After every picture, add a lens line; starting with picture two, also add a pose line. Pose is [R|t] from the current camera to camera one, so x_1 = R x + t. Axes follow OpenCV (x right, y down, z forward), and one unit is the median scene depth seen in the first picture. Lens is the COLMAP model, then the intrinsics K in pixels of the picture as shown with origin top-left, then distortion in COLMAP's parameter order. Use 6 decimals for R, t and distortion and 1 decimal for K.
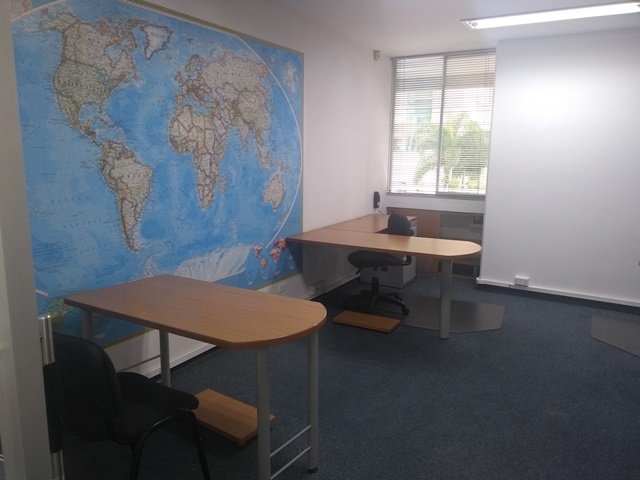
lens RADIAL K [[497.1, 0, 321.1], [0, 497.1, 237.7], [0, 0, 1]] dist [0.047625, -0.045067]
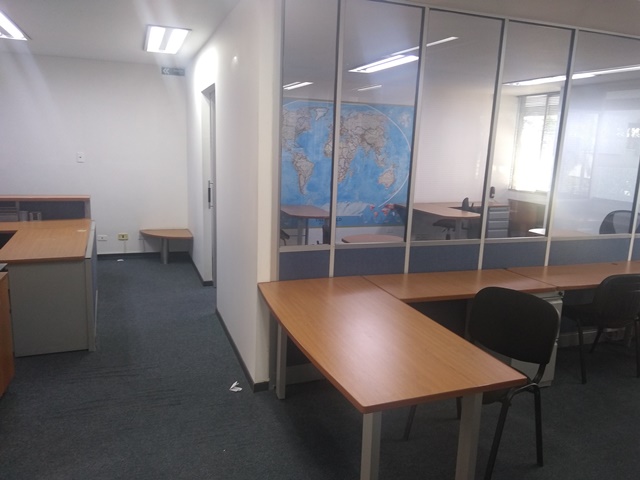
lens RADIAL K [[519.1, 0, 321.3], [0, 519.1, 241.8], [0, 0, 1]] dist [0.010534, 0.004504]
pose [[0.780231, 0.133131, -0.611159, 1.112718], [-0.132713, 0.990075, 0.046245, 0.105093], [0.611250, 0.045027, 0.790155, -0.854120]]
